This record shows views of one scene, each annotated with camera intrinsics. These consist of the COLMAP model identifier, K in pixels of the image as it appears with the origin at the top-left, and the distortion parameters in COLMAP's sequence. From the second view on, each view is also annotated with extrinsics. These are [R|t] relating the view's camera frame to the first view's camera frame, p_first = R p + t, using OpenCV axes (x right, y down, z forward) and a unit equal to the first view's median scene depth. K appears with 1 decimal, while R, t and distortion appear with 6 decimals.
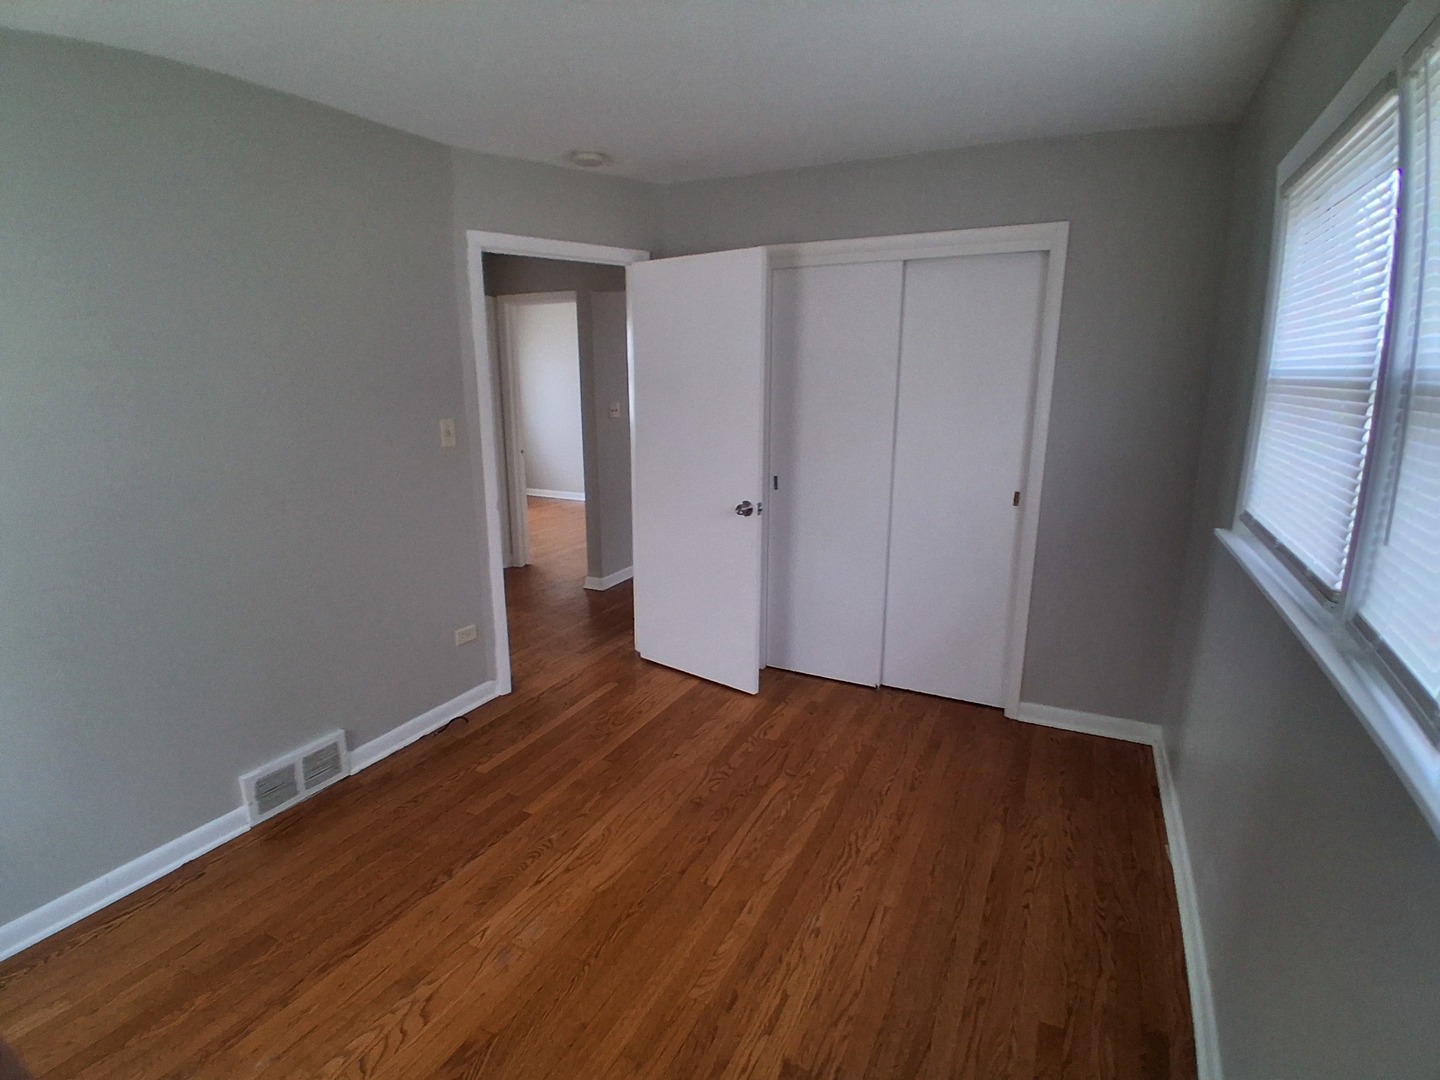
lens RADIAL K [[733.3, 0, 720.0], [0, 733.3, 540.0], [0, 0, 1]] dist [-0.001833, -0.043721]
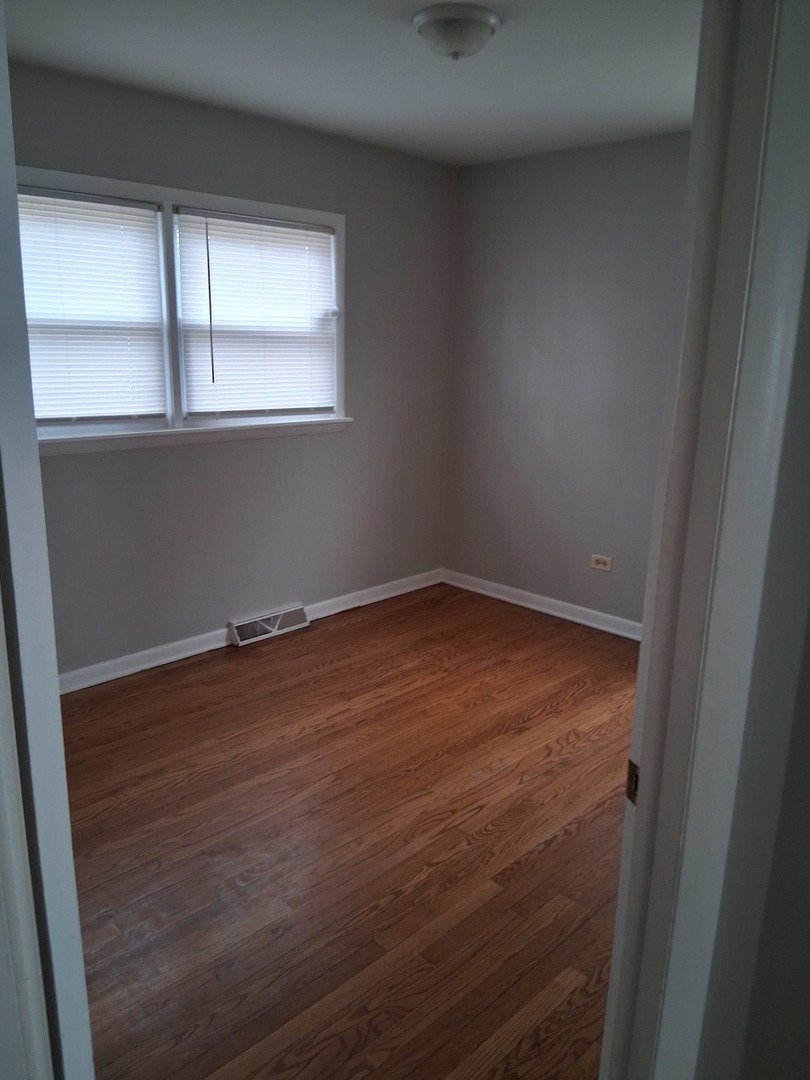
lens RADIAL K [[811.2, 0, 405.0], [0, 811.2, 540.0], [0, 0, 1]] dist [0.001096, 0.000074]
pose [[-0.954858, -0.092760, 0.282208, -0.441072], [0.043525, 0.896059, 0.441796, -0.421289], [-0.293856, 0.434135, -0.851572, 1.867873]]
